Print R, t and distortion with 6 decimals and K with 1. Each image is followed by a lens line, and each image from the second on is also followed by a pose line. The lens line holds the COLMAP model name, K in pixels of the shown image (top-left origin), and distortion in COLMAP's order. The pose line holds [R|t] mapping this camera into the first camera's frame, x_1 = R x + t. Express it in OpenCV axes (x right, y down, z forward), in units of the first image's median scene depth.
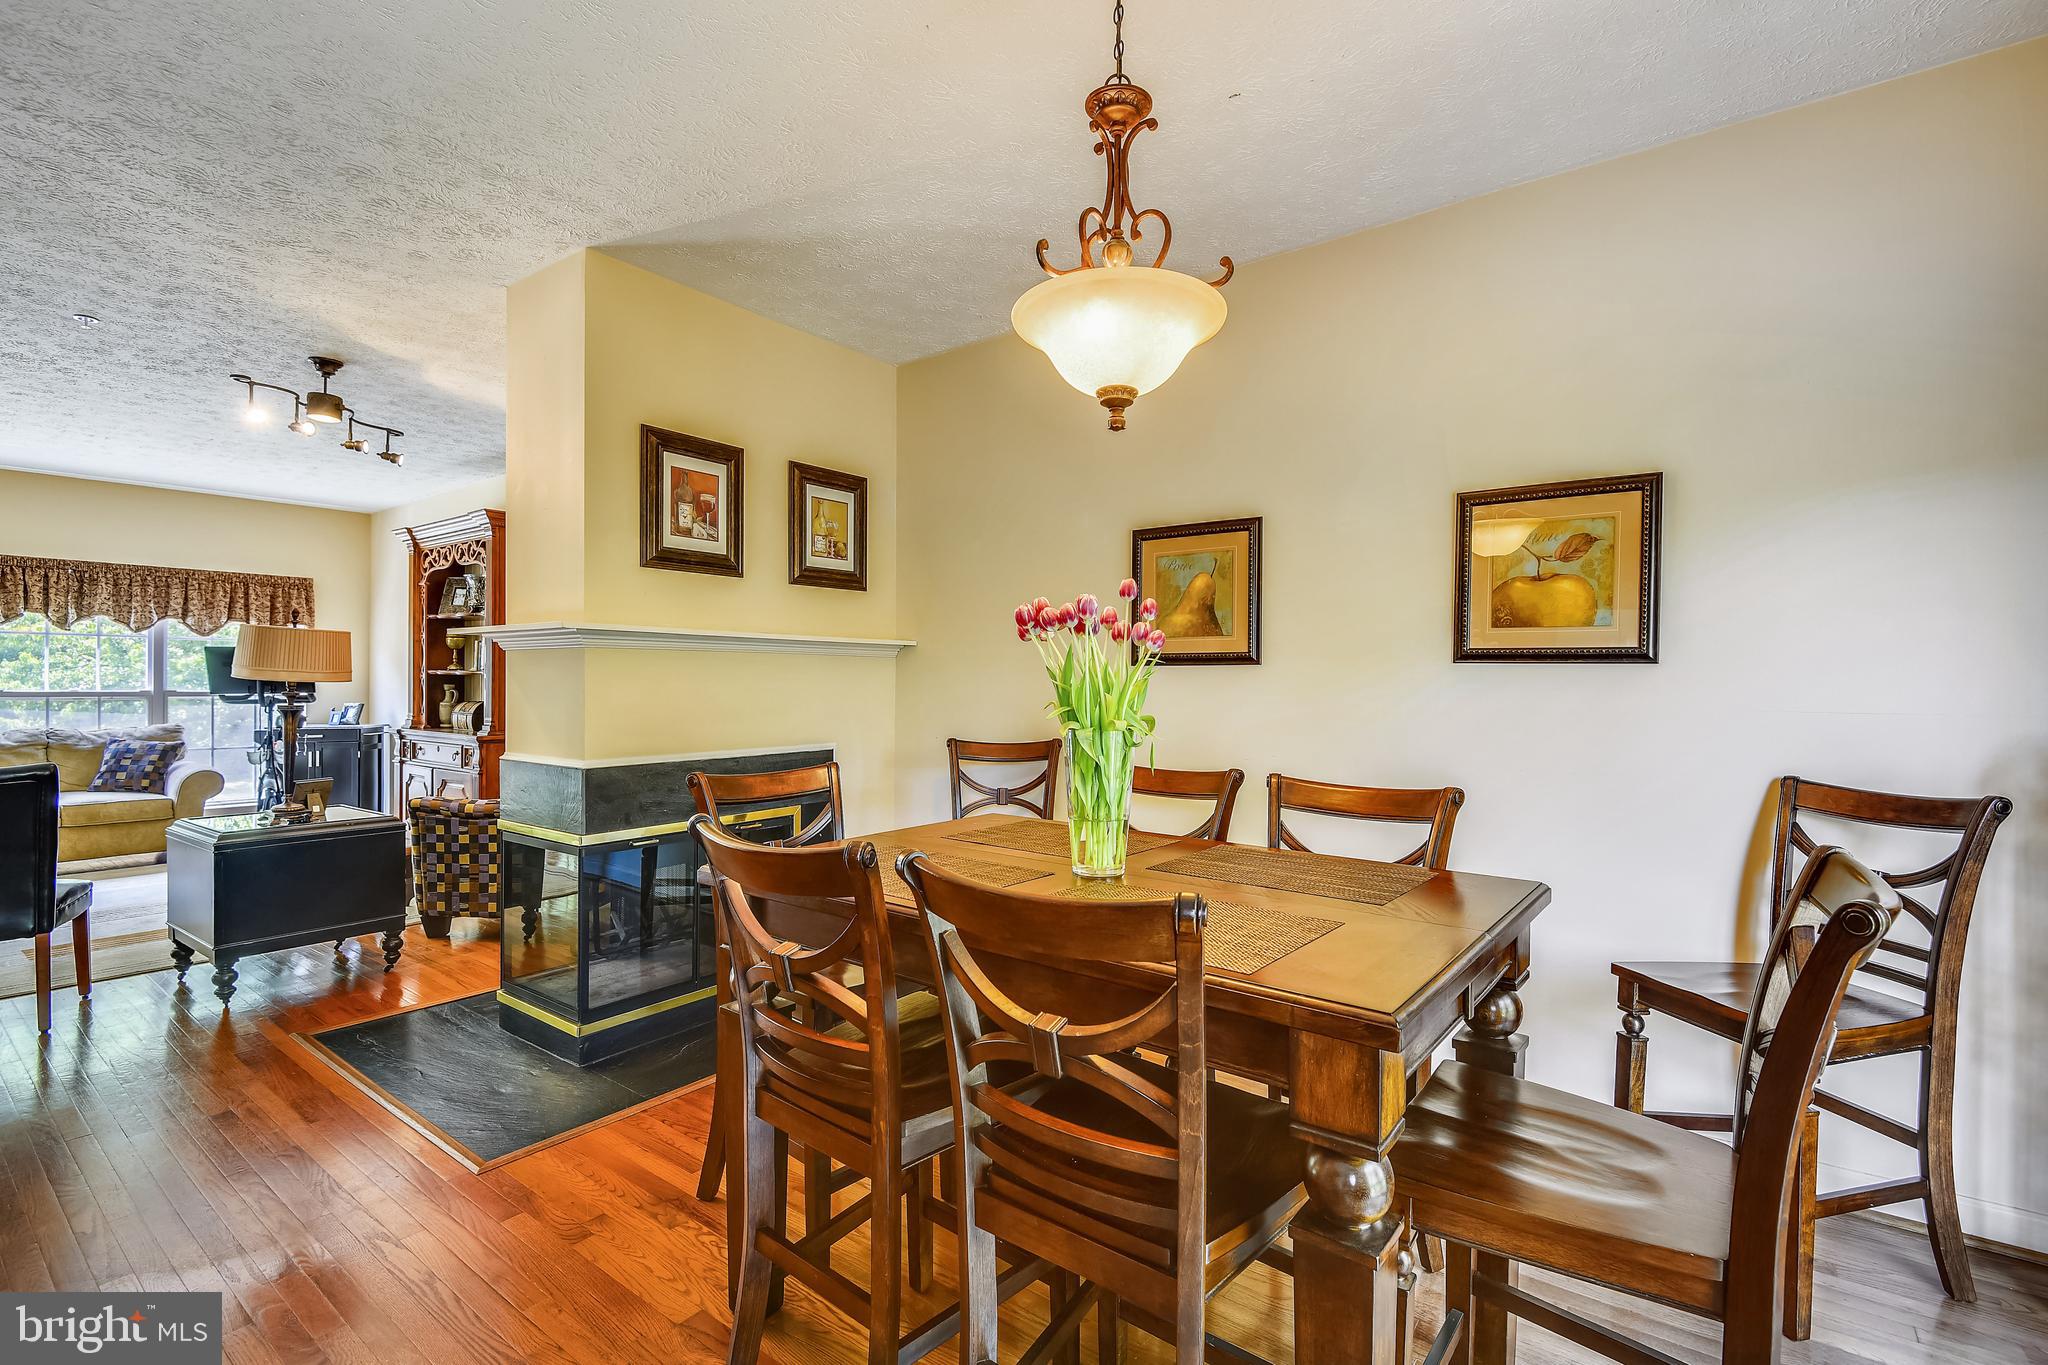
lens RADIAL K [[946.8, 0, 1030.0], [0, 946.8, 696.5], [0, 0, 1]] dist [-0.002097, -0.000439]
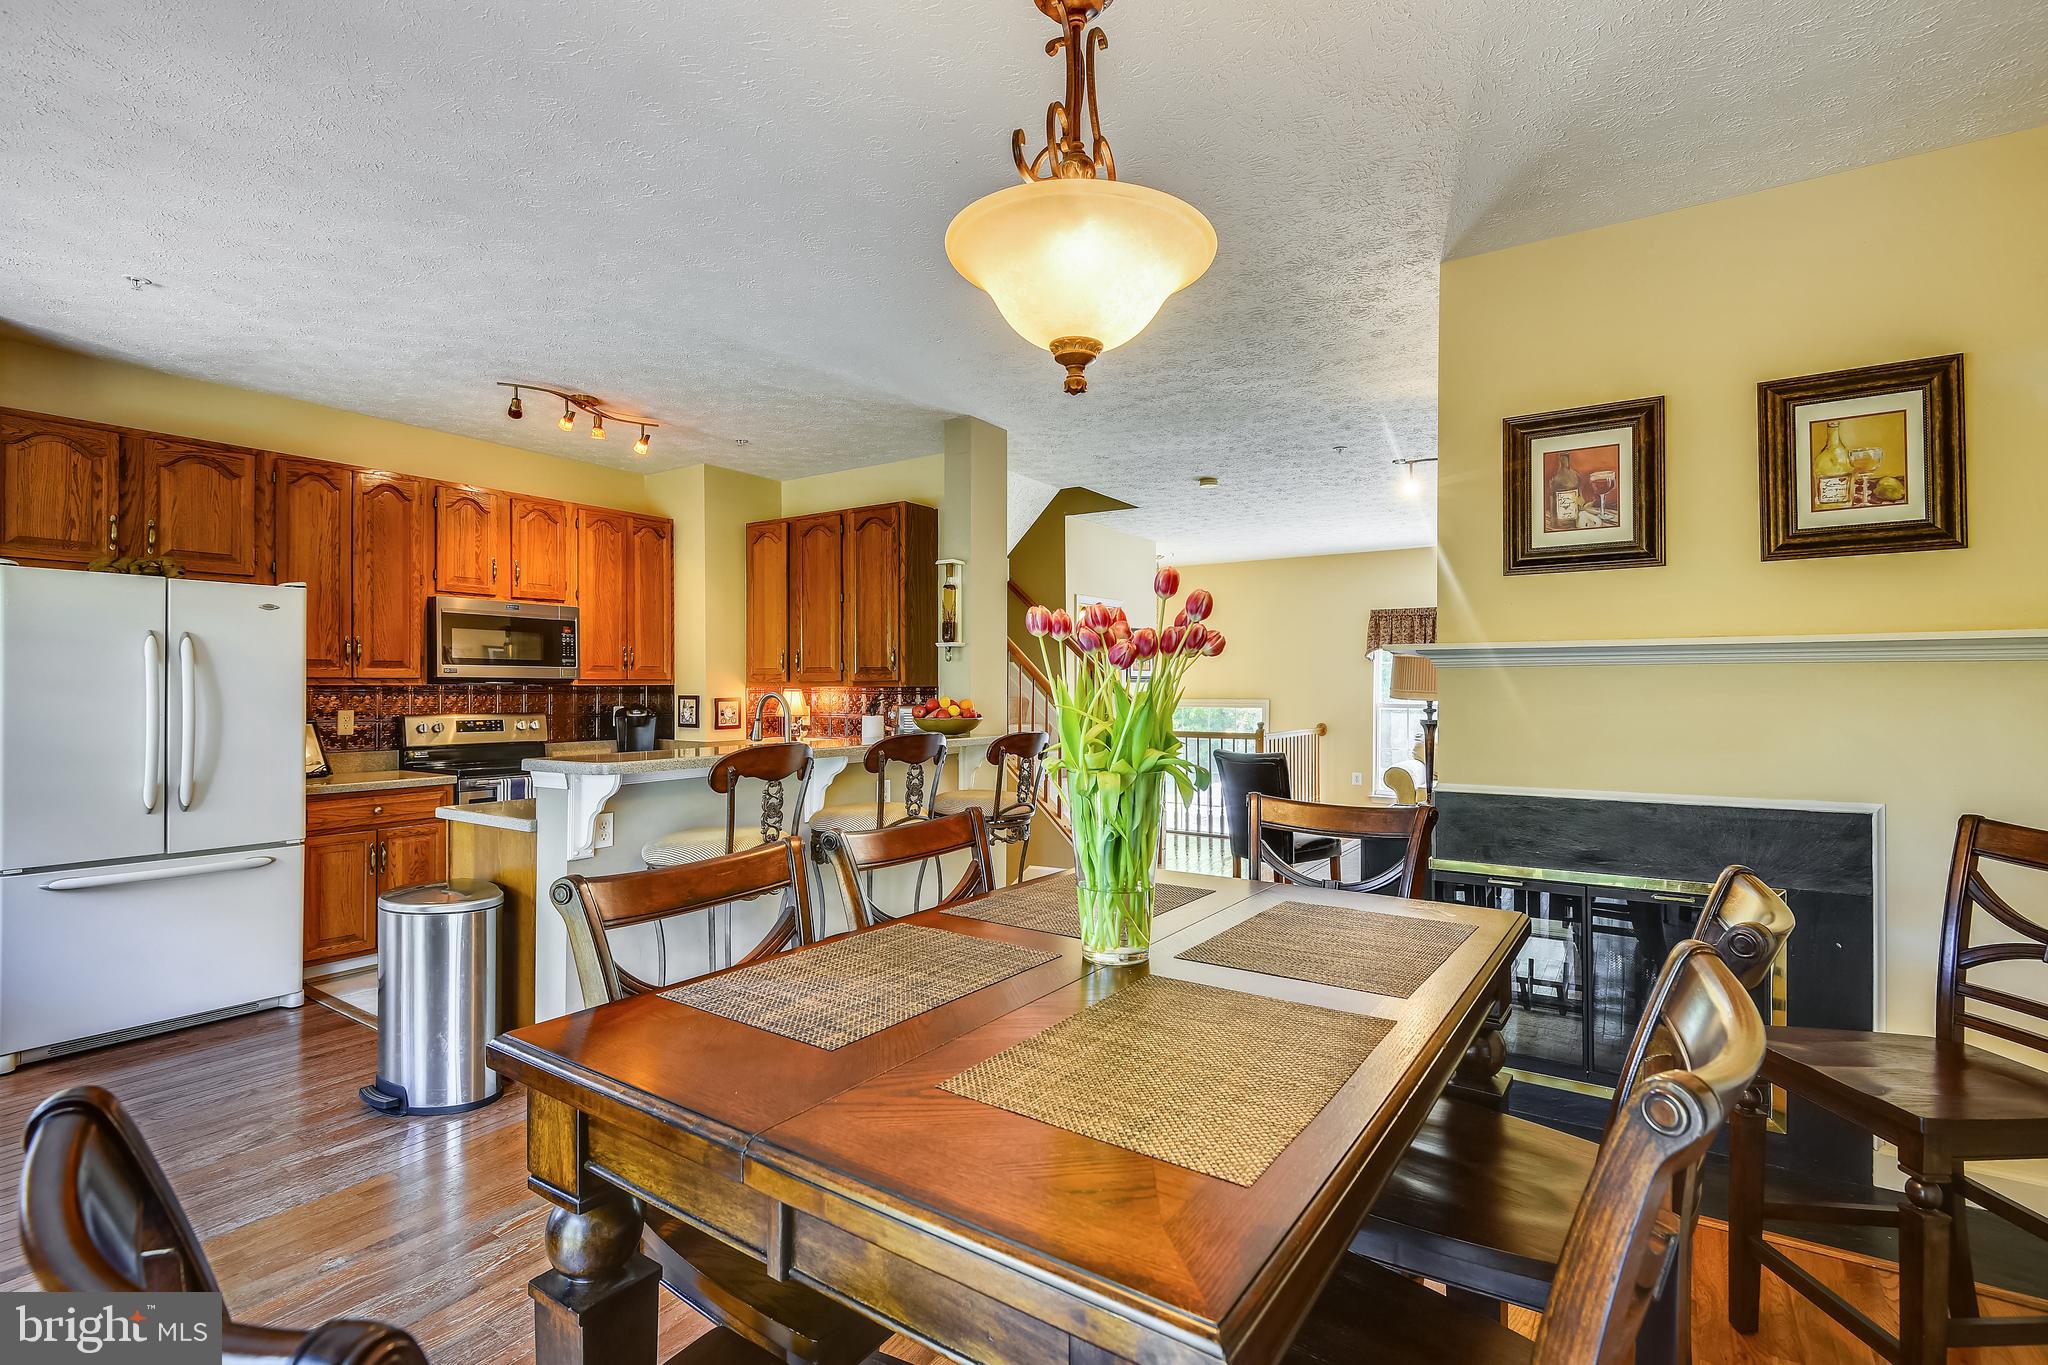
lens RADIAL K [[946.8, 0, 1028.4], [0, 946.8, 681.4], [0, 0, 1]] dist [-0.002097, -0.000439]
pose [[0.055901, -0.016006, -0.998308, 0.434084], [-0.011300, 0.999797, -0.016662, -0.015226], [0.998372, 0.012213, 0.055709, 0.465531]]
